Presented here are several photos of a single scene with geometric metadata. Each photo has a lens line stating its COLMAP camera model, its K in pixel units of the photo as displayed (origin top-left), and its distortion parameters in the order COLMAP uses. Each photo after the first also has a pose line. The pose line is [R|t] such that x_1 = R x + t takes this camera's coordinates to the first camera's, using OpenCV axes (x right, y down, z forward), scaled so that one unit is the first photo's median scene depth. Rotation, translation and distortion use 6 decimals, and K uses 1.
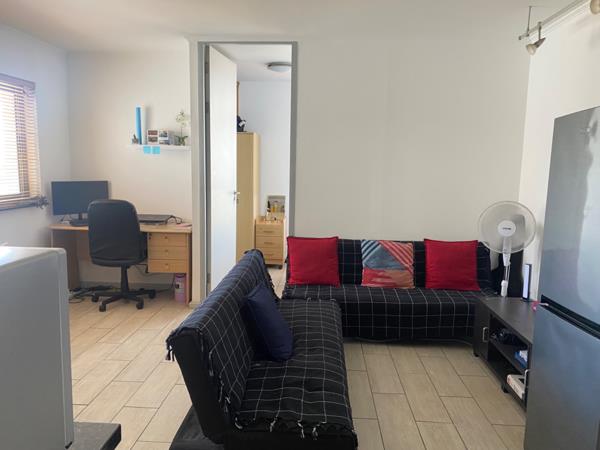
lens RADIAL K [[461.4, 0, 300.0], [0, 461.4, 225.0], [0, 0, 1]] dist [0.080799, -0.095746]
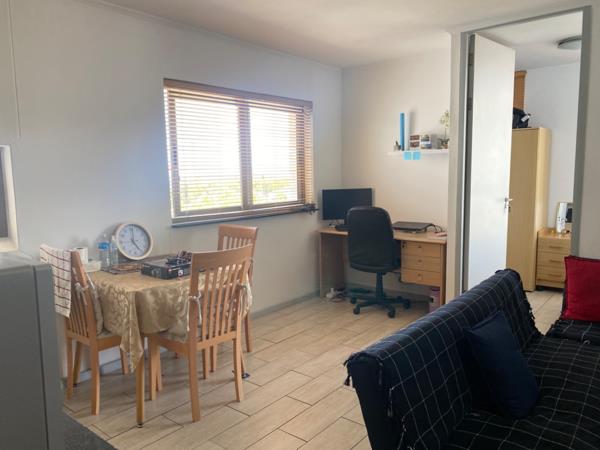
lens RADIAL K [[461.4, 0, 300.0], [0, 461.4, 225.0], [0, 0, 1]] dist [0.080799, -0.095746]
pose [[0.802969, 0.036797, -0.594884, 0.078253], [-0.043341, 0.999055, 0.003297, -0.010342], [0.594443, 0.023136, 0.803805, 0.090669]]
